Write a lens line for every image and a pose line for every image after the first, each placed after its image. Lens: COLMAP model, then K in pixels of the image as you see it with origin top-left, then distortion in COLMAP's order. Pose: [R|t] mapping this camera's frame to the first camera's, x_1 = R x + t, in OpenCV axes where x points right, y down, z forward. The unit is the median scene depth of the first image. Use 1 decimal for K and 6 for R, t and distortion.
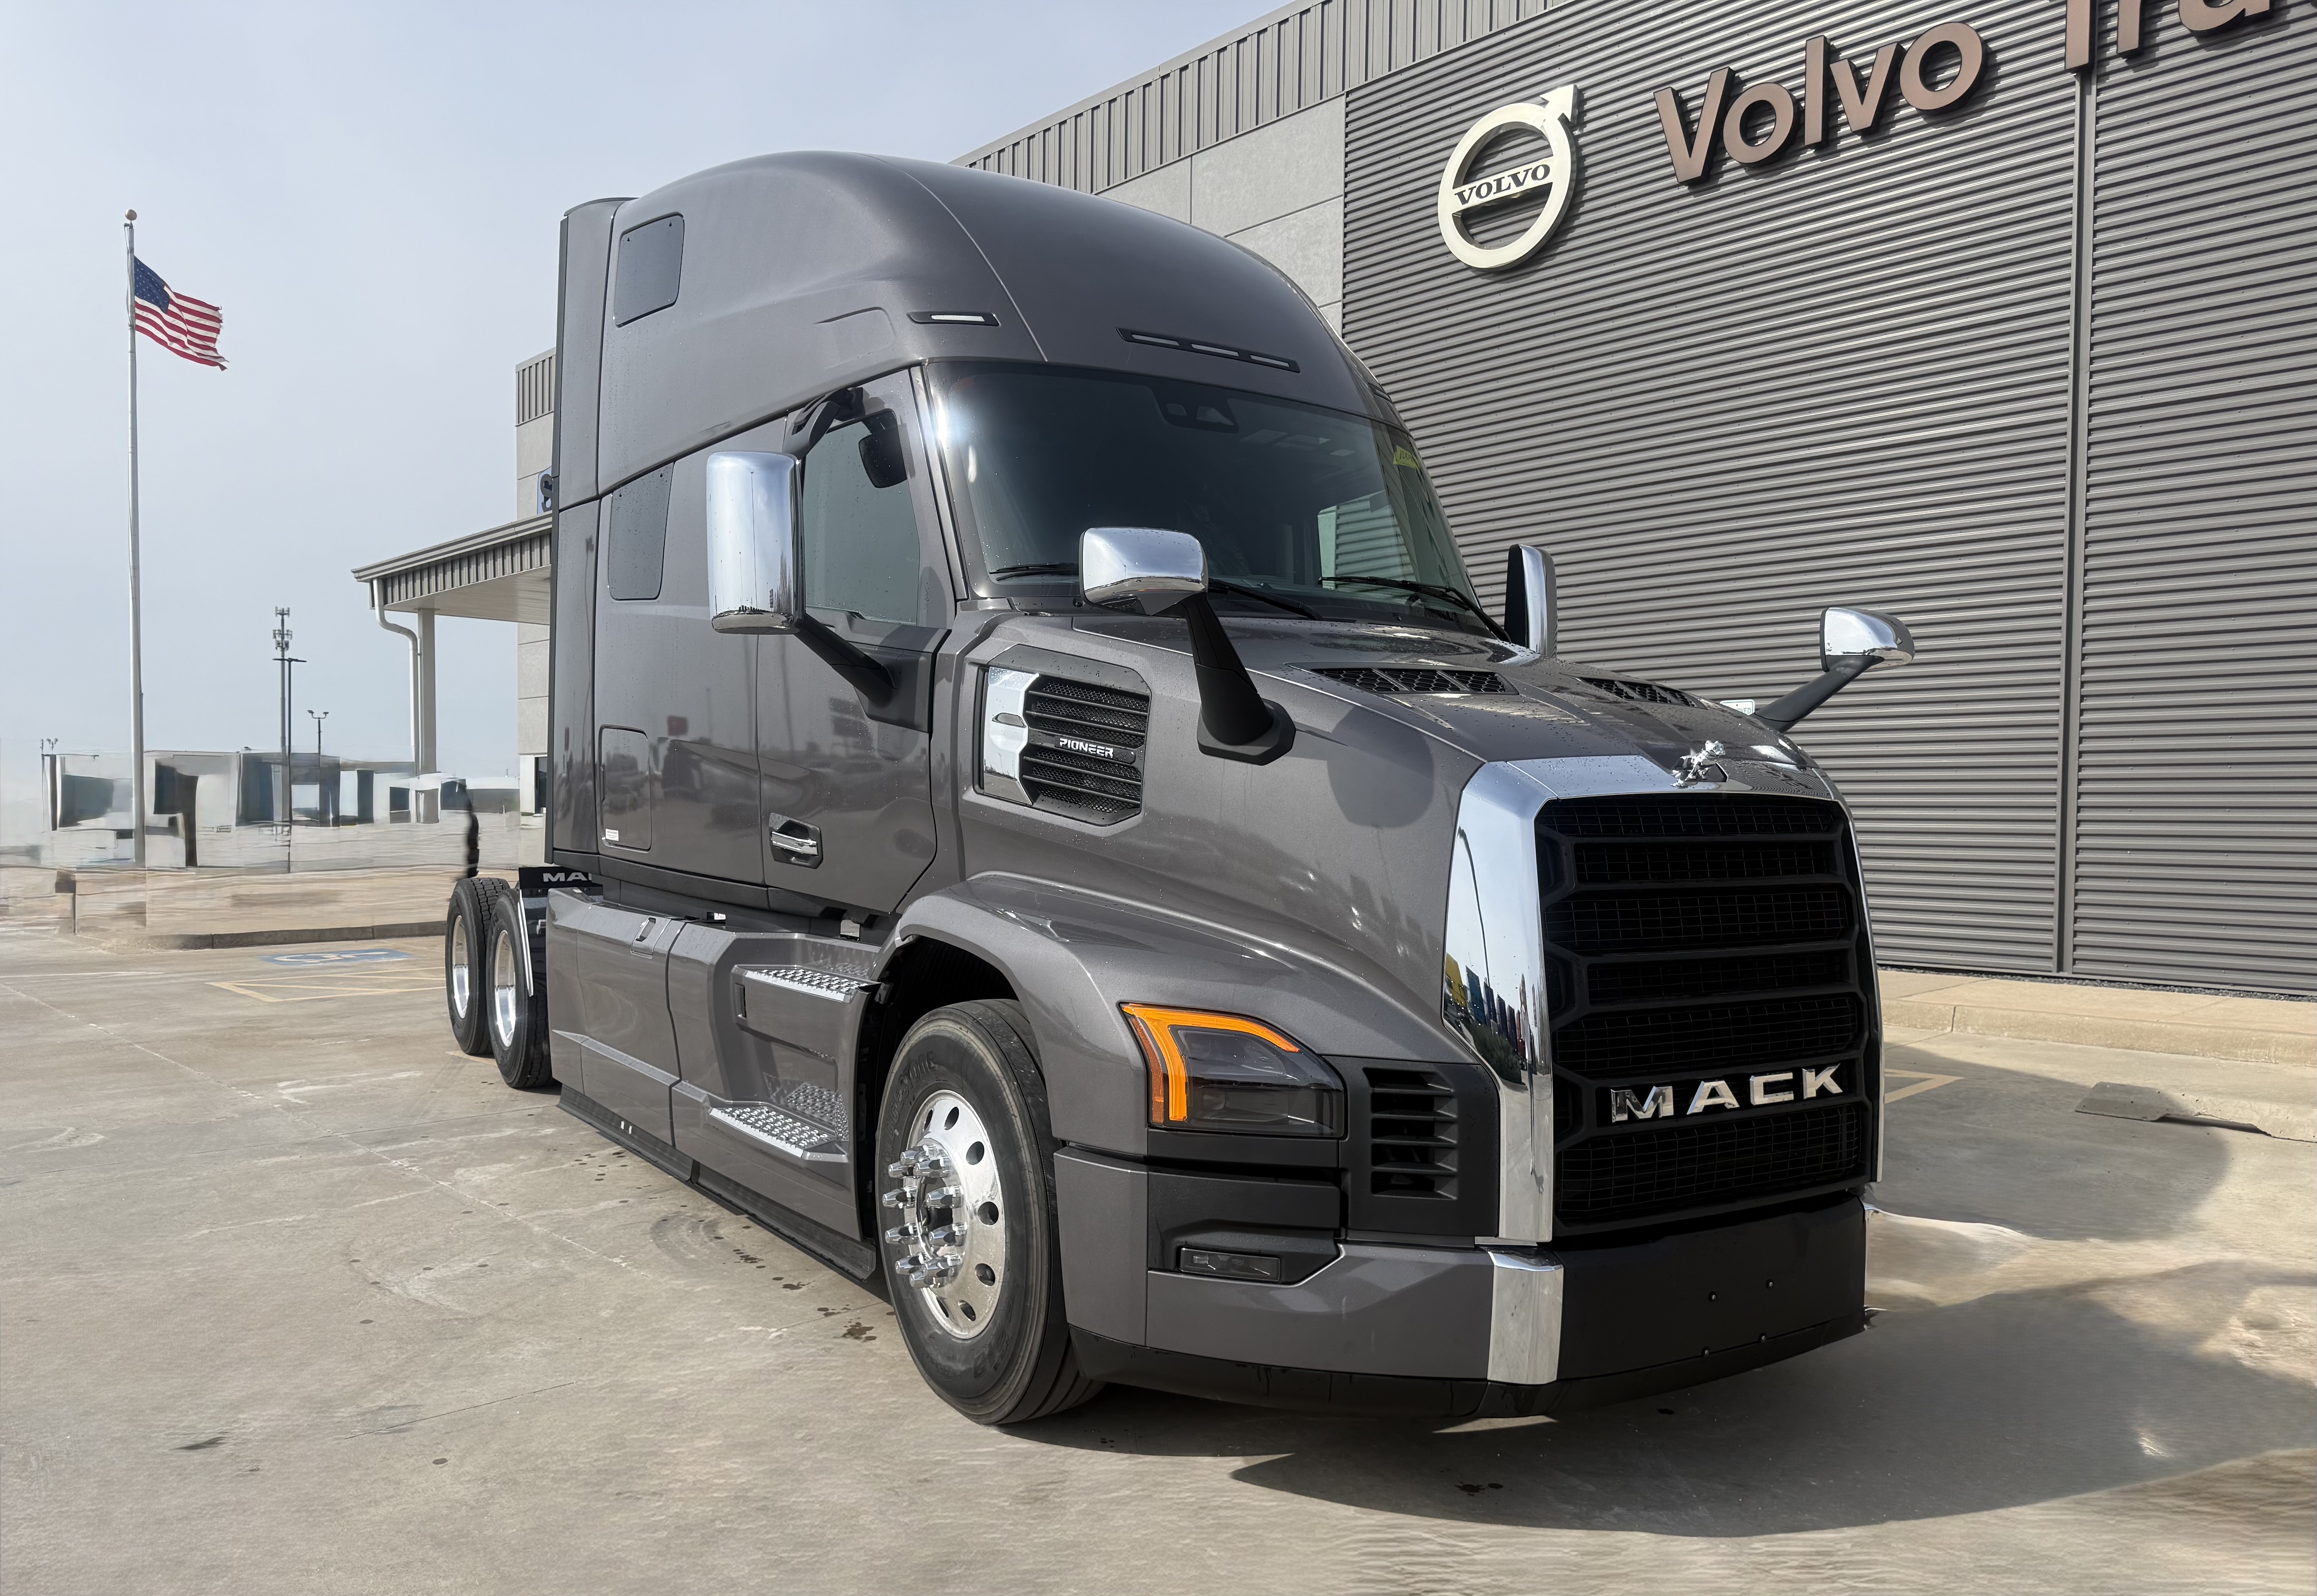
lens RADIAL K [[1653.6, 0, 1123.3], [0, 1653.6, 856.4], [0, 0, 1]] dist [0.031586, -0.017291]
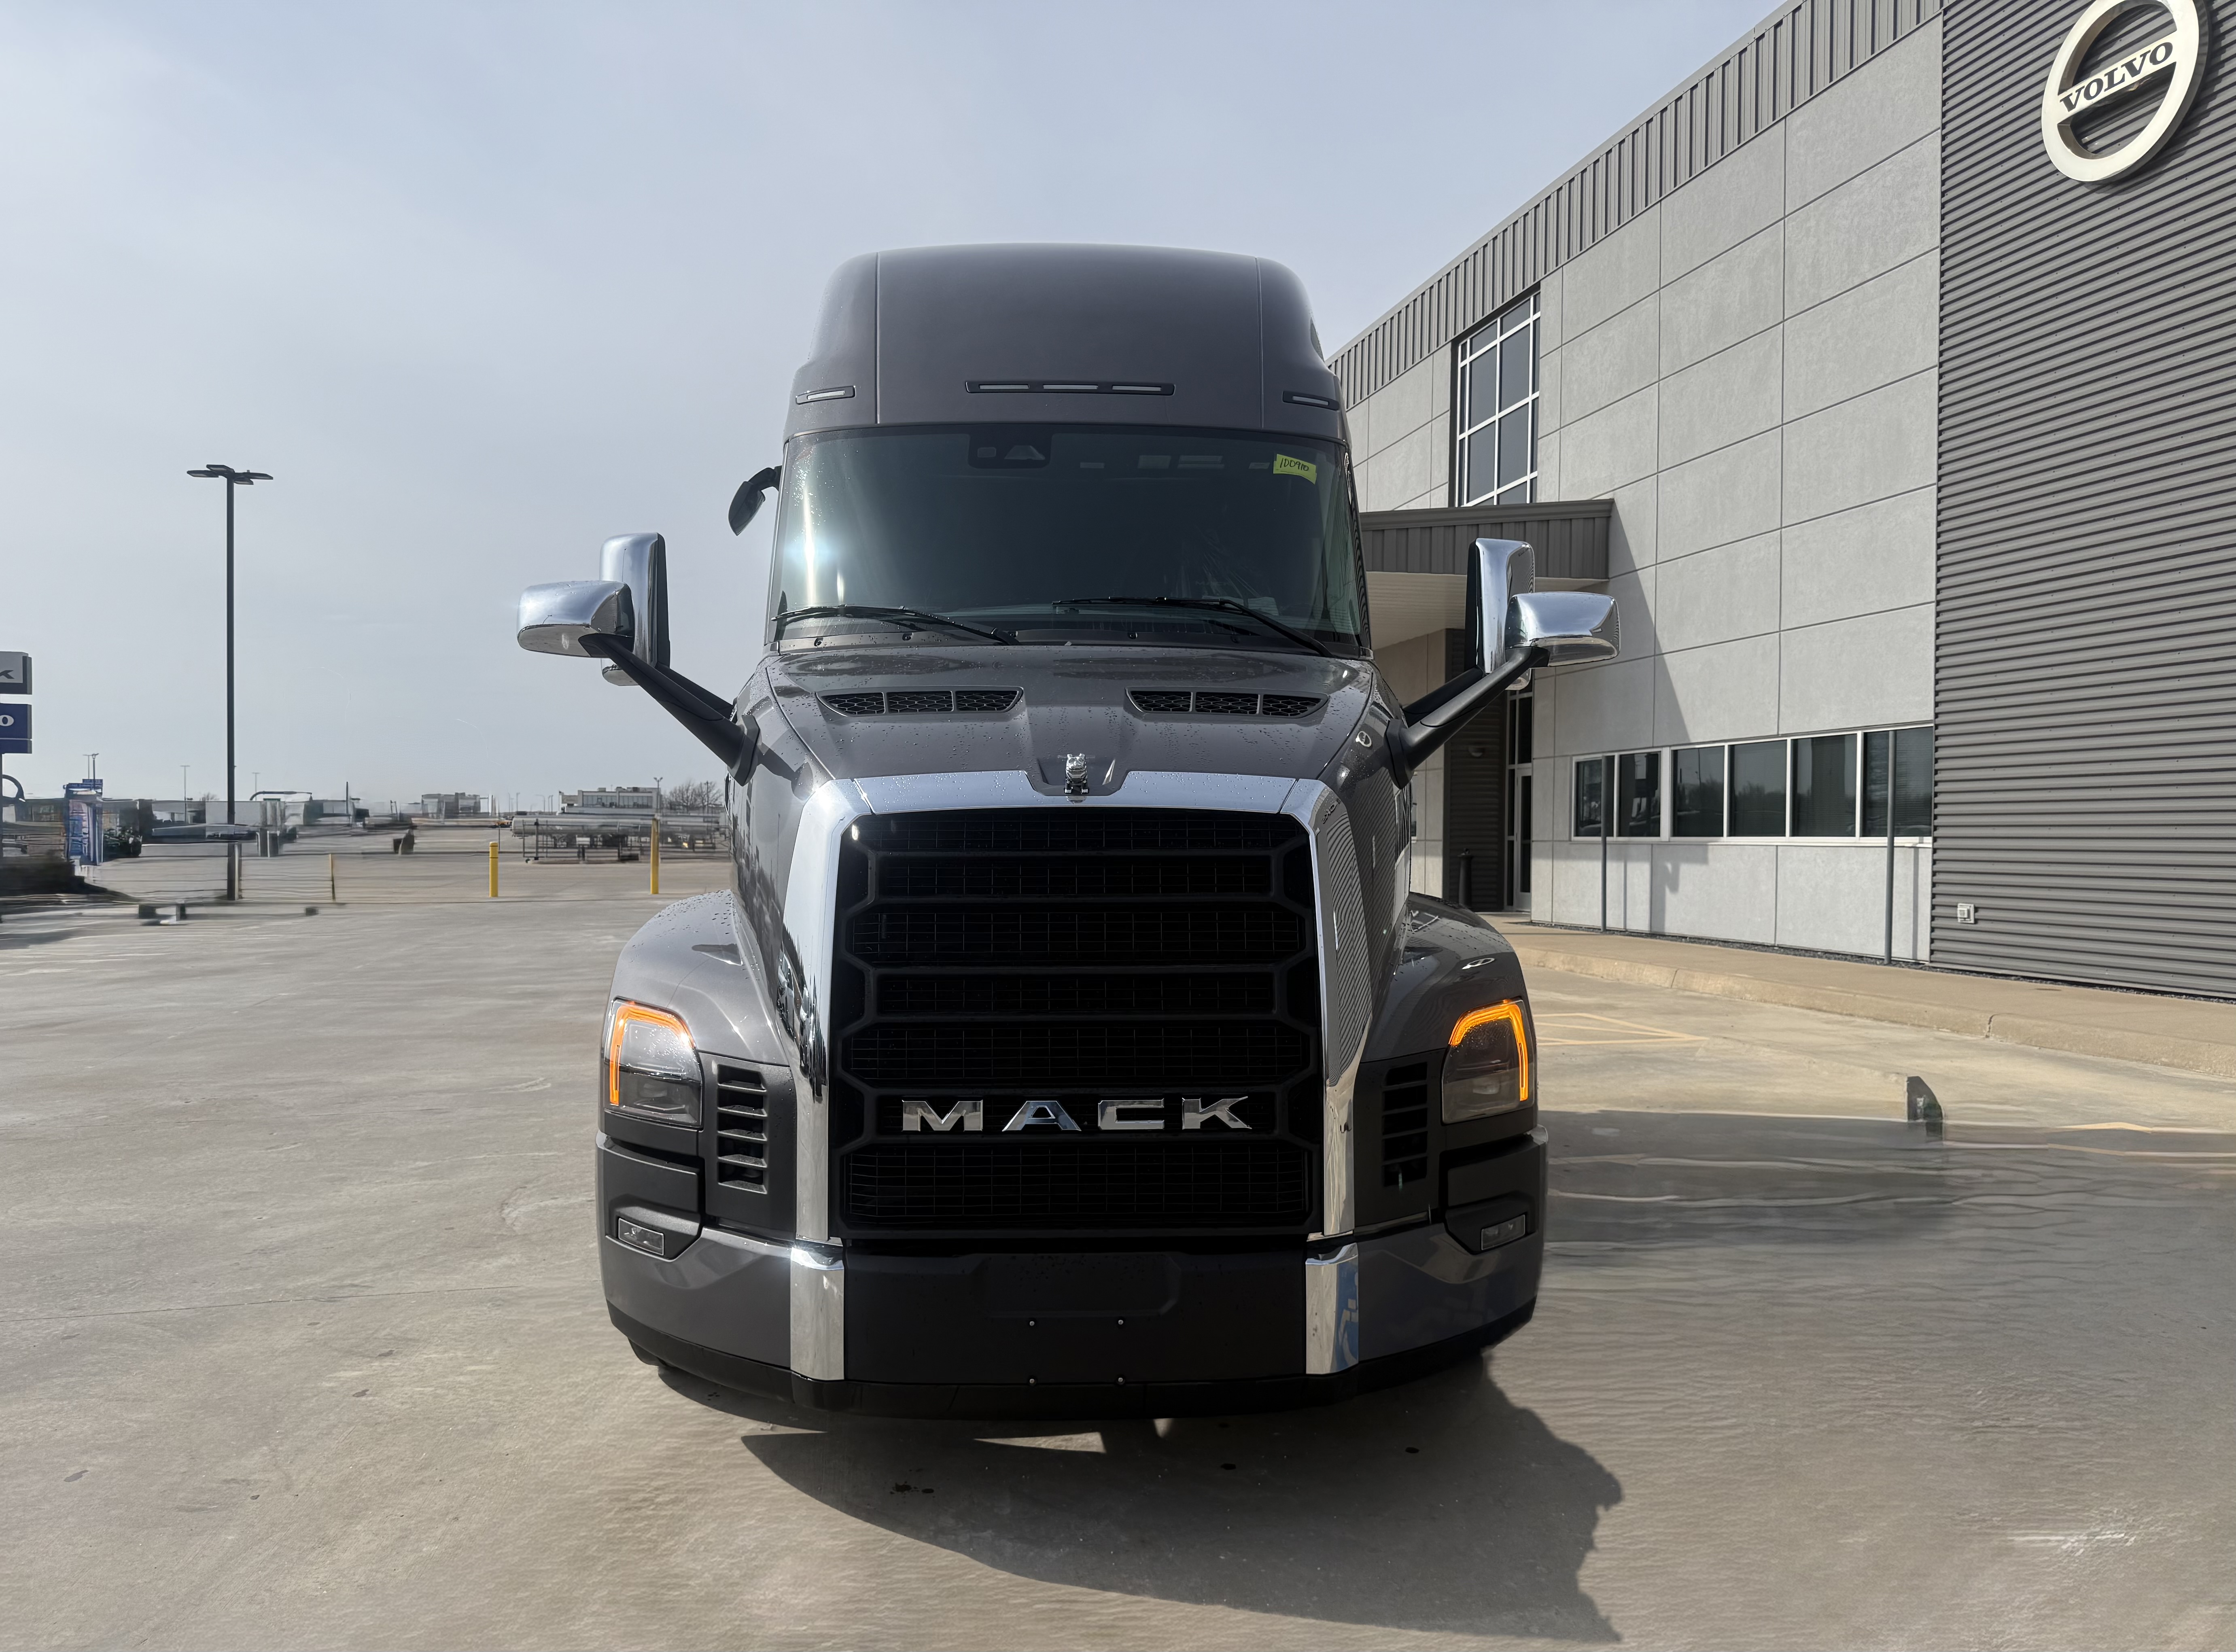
lens RADIAL K [[1660.6, 0, 1120.7], [0, 1660.6, 842.2], [0, 0, 1]] dist [0.029876, -0.014109]
pose [[0.874820, -0.004553, -0.484427, 0.201681], [-0.008256, 0.999670, -0.024305, 0.001498], [0.484378, 0.025262, 0.874494, 0.037792]]
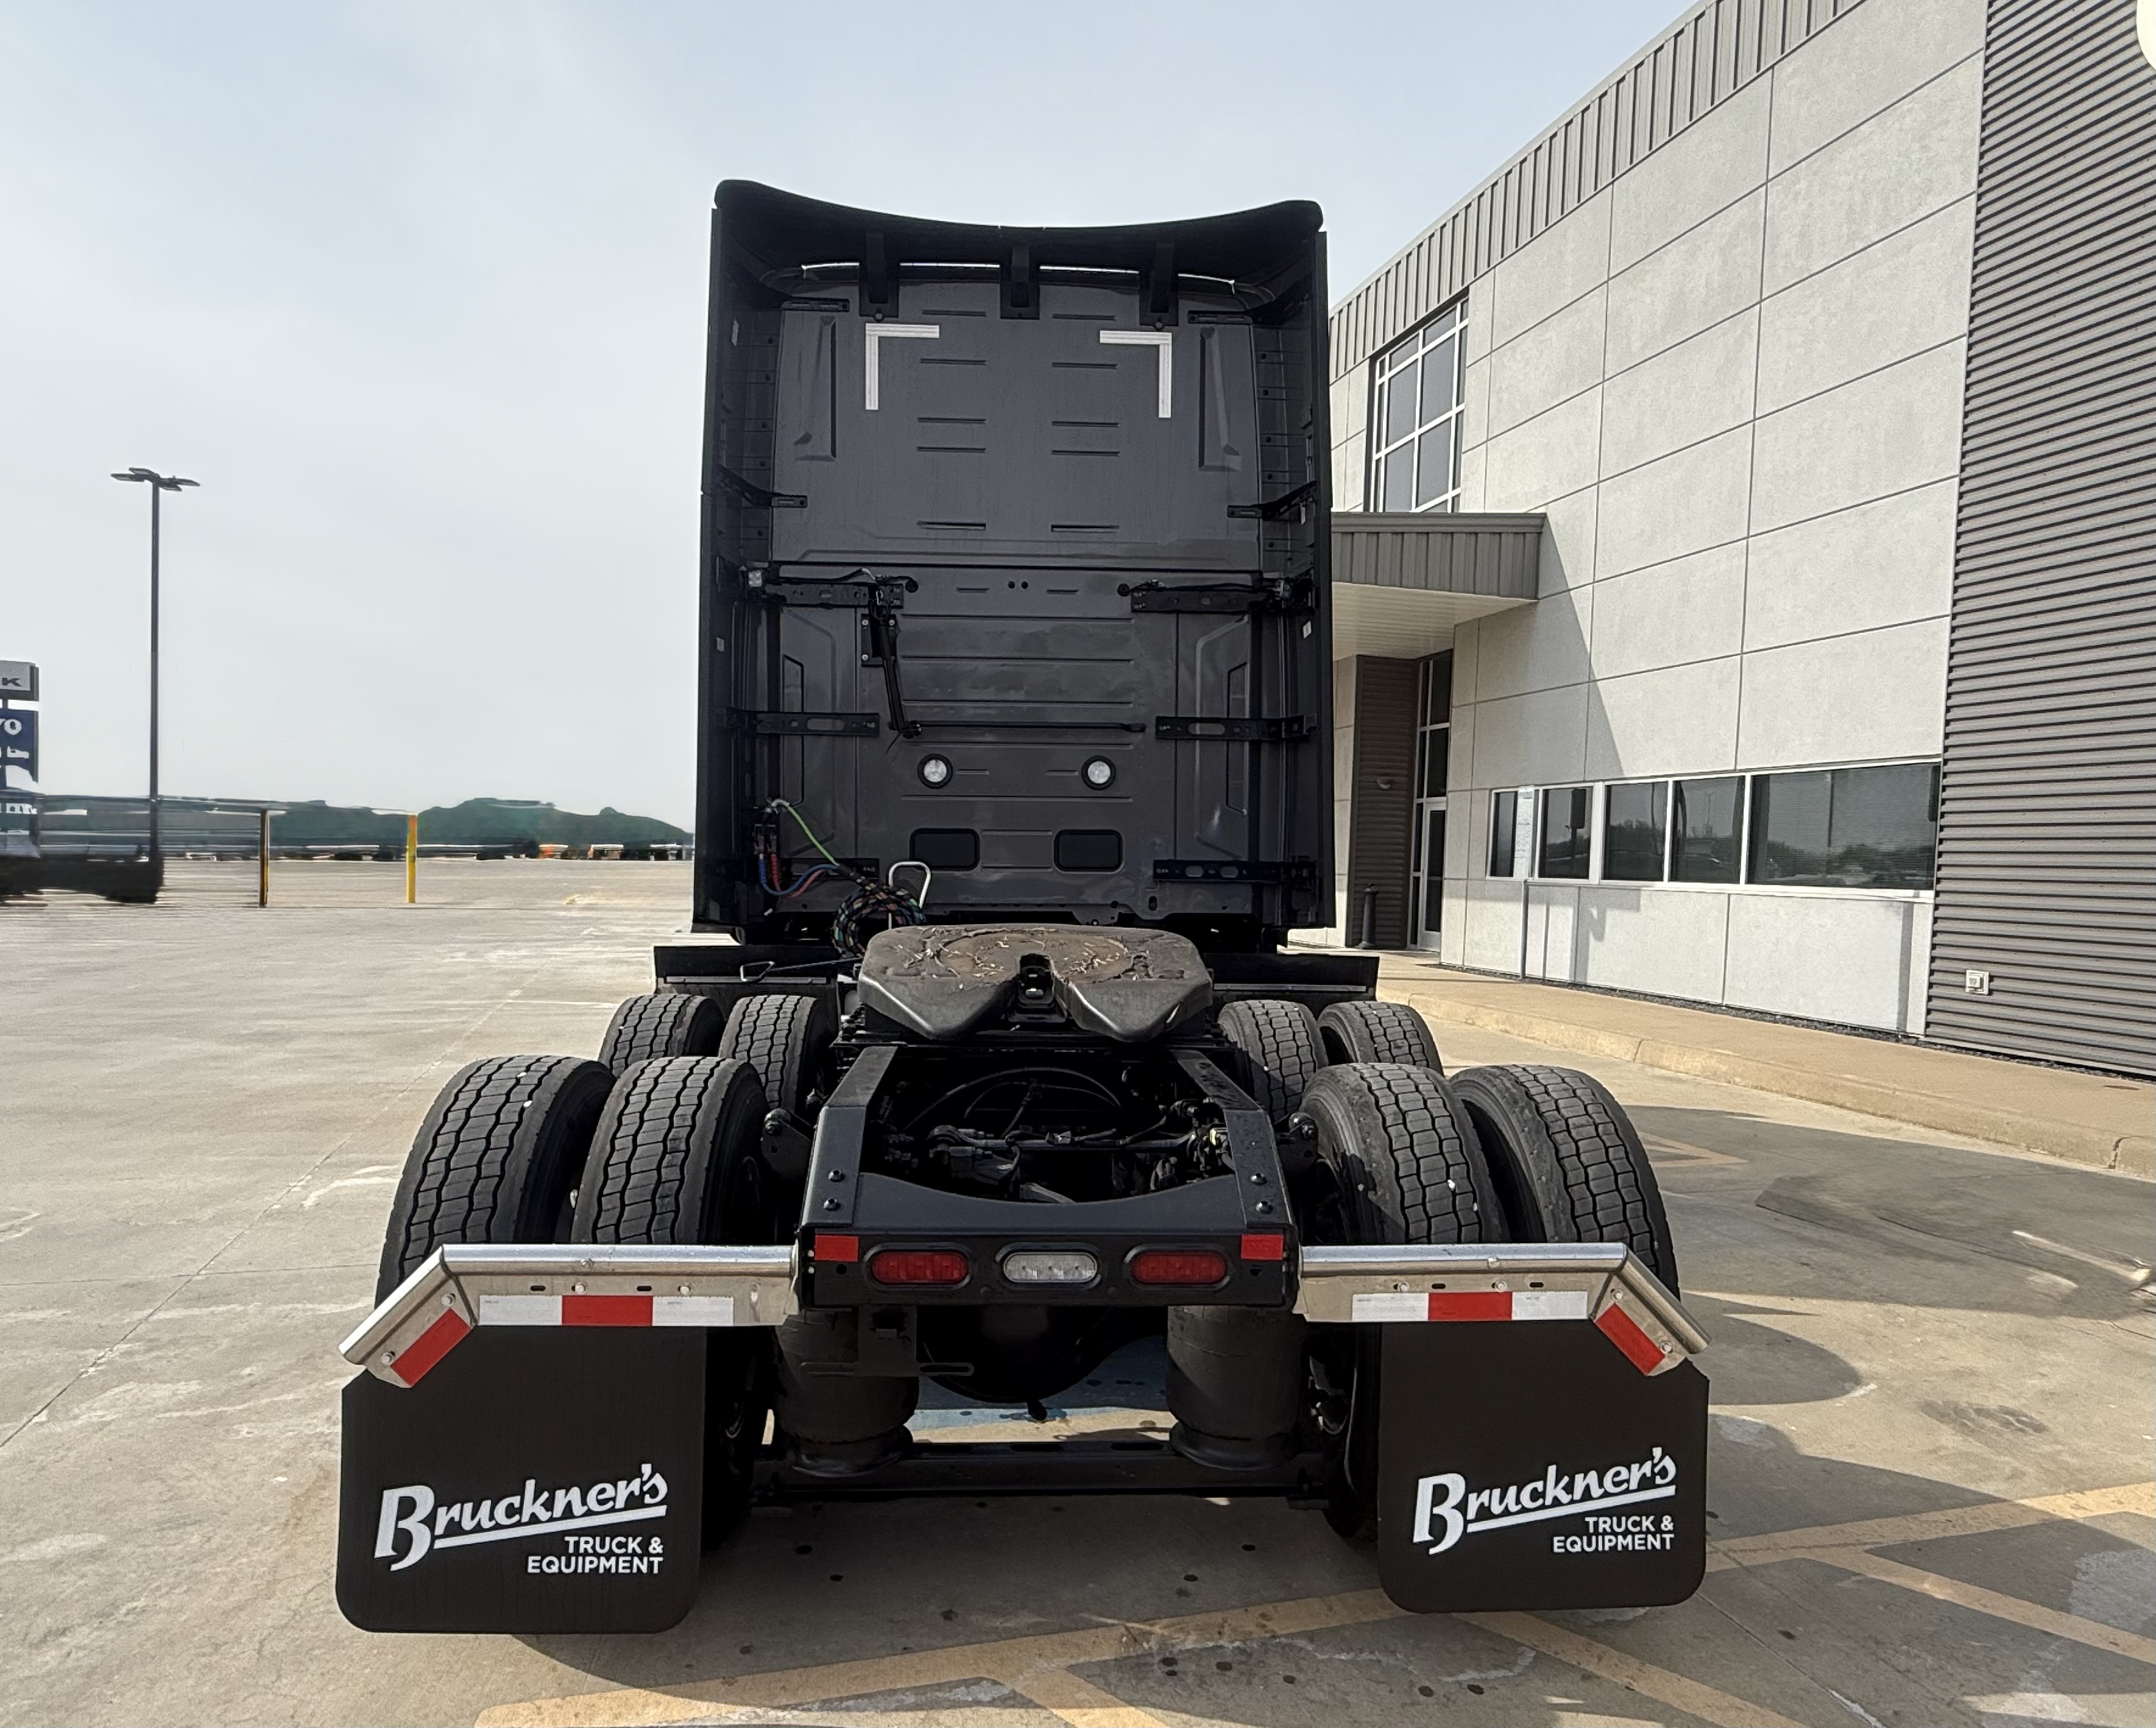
lens RADIAL K [[1405.6, 0, 1097.7], [0, 1405.6, 920.1], [0, 0, 1]] dist [-0.007531, 0.010908]
pose [[0.892371, 0.037273, -0.449761, 0.085908], [-0.034290, 0.999303, 0.014782, -0.010872], [0.449998, 0.002231, 0.893027, 0.305623]]
